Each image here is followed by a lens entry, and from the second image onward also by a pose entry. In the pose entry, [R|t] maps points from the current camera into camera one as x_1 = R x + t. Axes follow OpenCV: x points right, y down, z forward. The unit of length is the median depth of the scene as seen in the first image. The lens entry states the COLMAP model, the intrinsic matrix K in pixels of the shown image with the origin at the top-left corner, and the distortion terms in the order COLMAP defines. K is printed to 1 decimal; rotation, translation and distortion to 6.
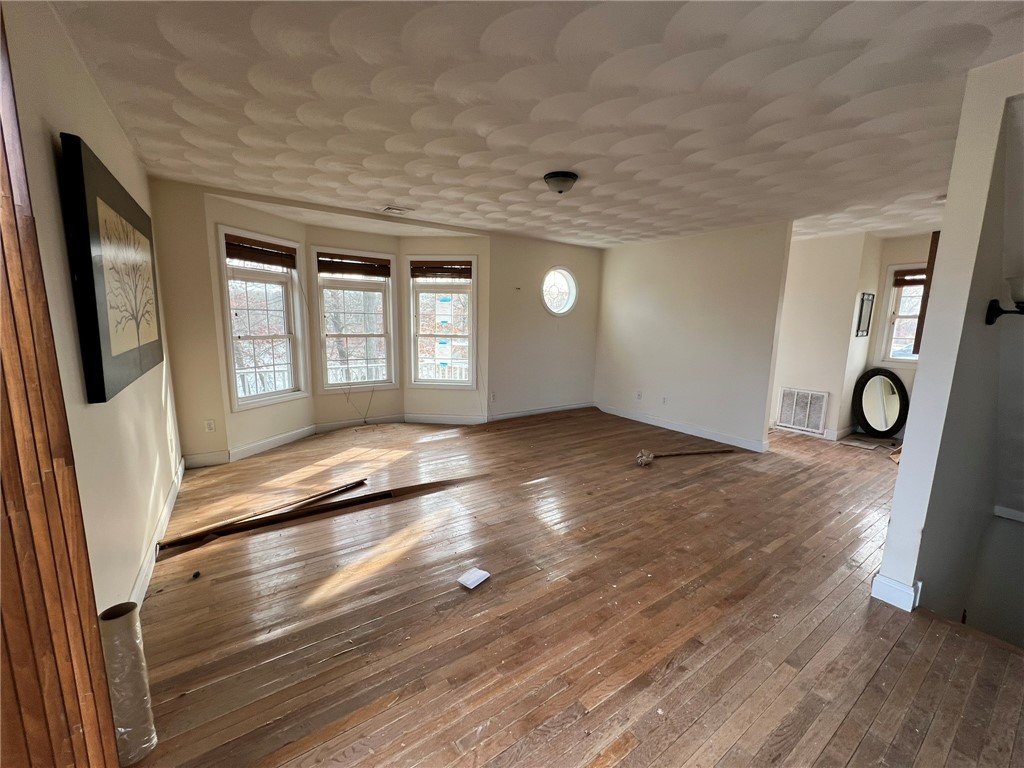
lens RADIAL K [[409.5, 0, 515.6], [0, 409.5, 384.2], [0, 0, 1]] dist [0.007329, -0.000073]
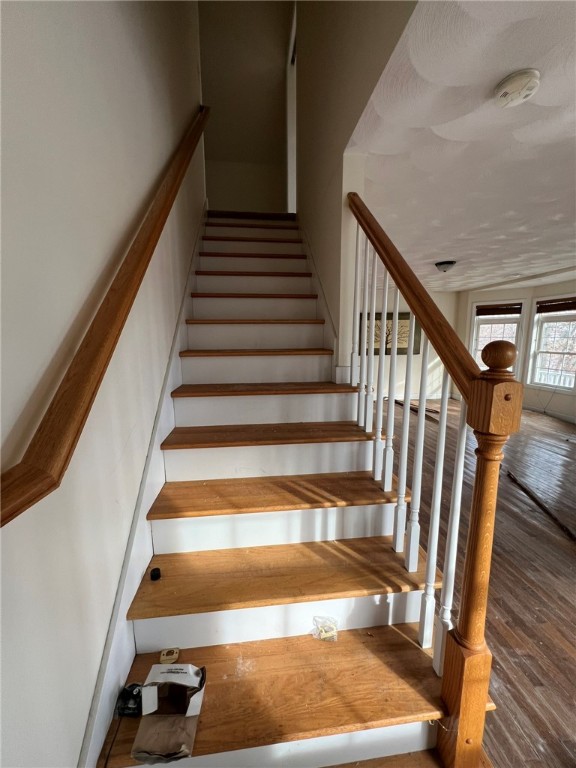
lens RADIAL K [[307.1, 0, 288.5], [0, 307.1, 384.0], [0, 0, 1]] dist [0.007329, -0.000073]
pose [[-0.474920, 0.110926, -0.873010, 1.156469], [-0.149767, 0.967365, 0.204388, -0.105293], [0.867191, 0.227816, -0.442808, 0.775429]]
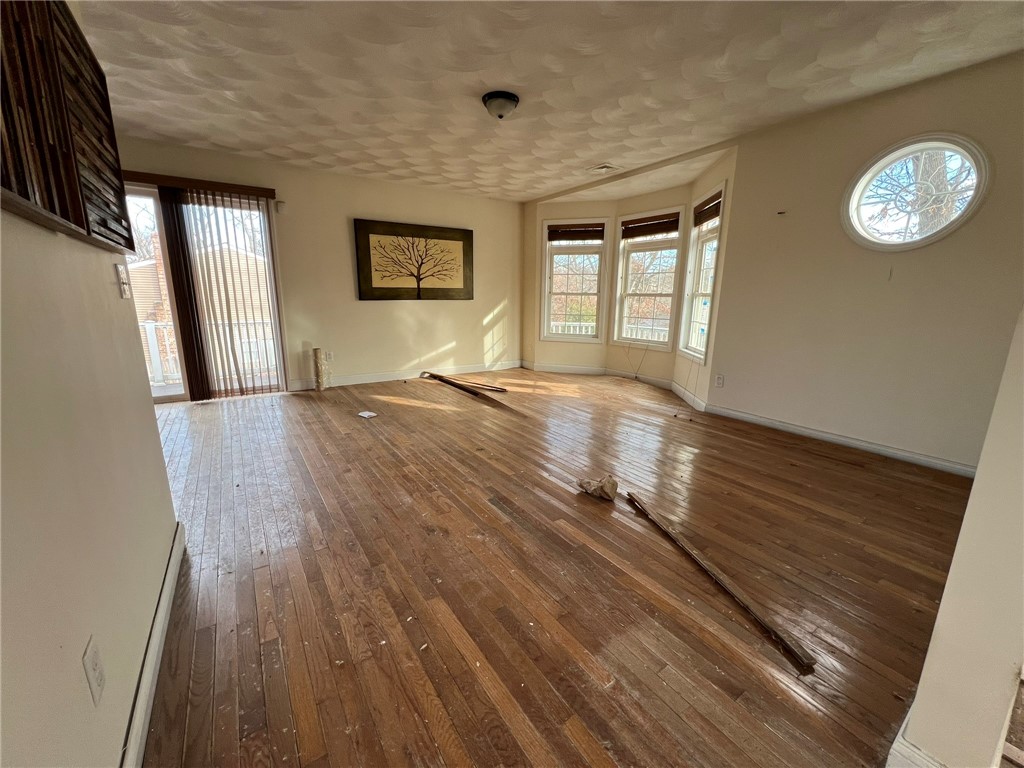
lens RADIAL K [[409.5, 0, 515.2], [0, 409.5, 387.3], [0, 0, 1]] dist [0.007329, -0.000073]
pose [[-0.010830, 0.192451, -0.981247, 0.776884], [-0.176081, 0.965603, 0.191326, -0.036633], [0.984316, 0.174851, 0.023429, 0.775257]]
